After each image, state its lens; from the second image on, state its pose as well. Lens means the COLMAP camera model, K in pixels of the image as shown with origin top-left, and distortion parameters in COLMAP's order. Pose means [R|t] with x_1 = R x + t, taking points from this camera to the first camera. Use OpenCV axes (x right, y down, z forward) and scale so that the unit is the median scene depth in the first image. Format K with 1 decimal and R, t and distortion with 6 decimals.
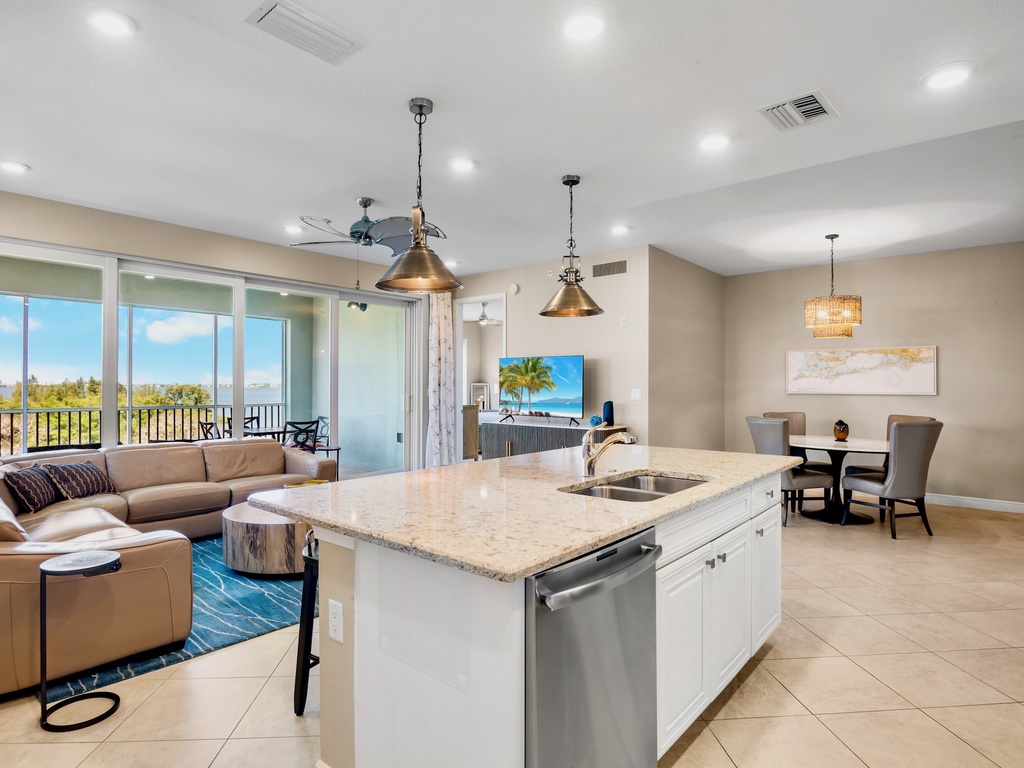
lens RADIAL K [[564.3, 0, 509.8], [0, 564.3, 381.5], [0, 0, 1]] dist [-0.018382, 0.000030]
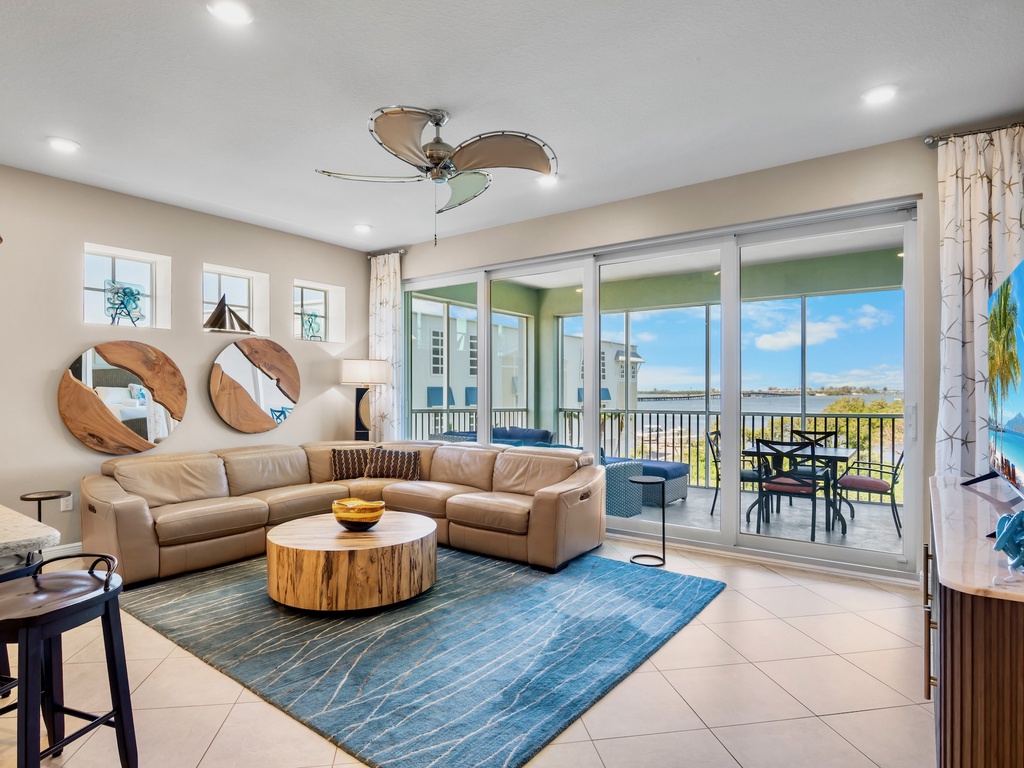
lens RADIAL K [[570.4, 0, 506.9], [0, 570.4, 390.5], [0, 0, 1]] dist [-0.018497, 0.000649]
pose [[0.076450, -0.004725, -0.997062, 0.402363], [0.008597, 0.999955, -0.004079, 0.017398], [0.997036, -0.008260, 0.076487, 0.936144]]
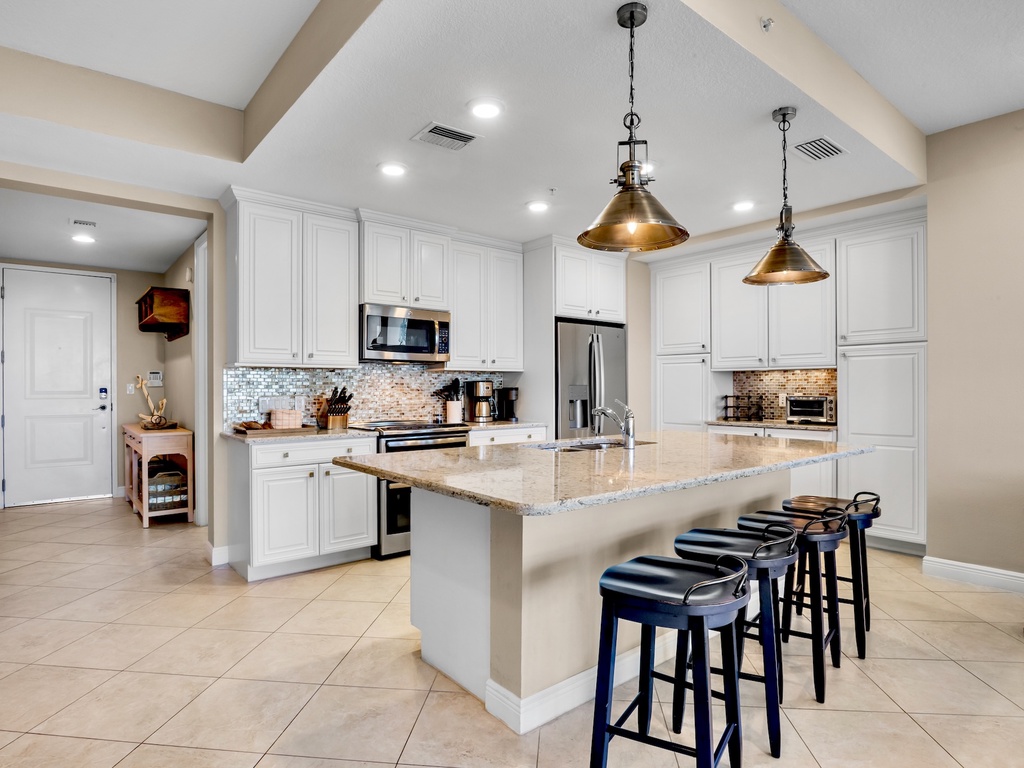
lens RADIAL K [[570.4, 0, 506.9], [0, 570.4, 390.5], [0, 0, 1]] dist [-0.018497, 0.000649]
pose [[-0.984303, -0.001405, 0.176482, 0.084314], [-0.001812, 0.999996, -0.002148, 0.026096], [-0.176478, -0.002434, -0.984302, 1.022781]]
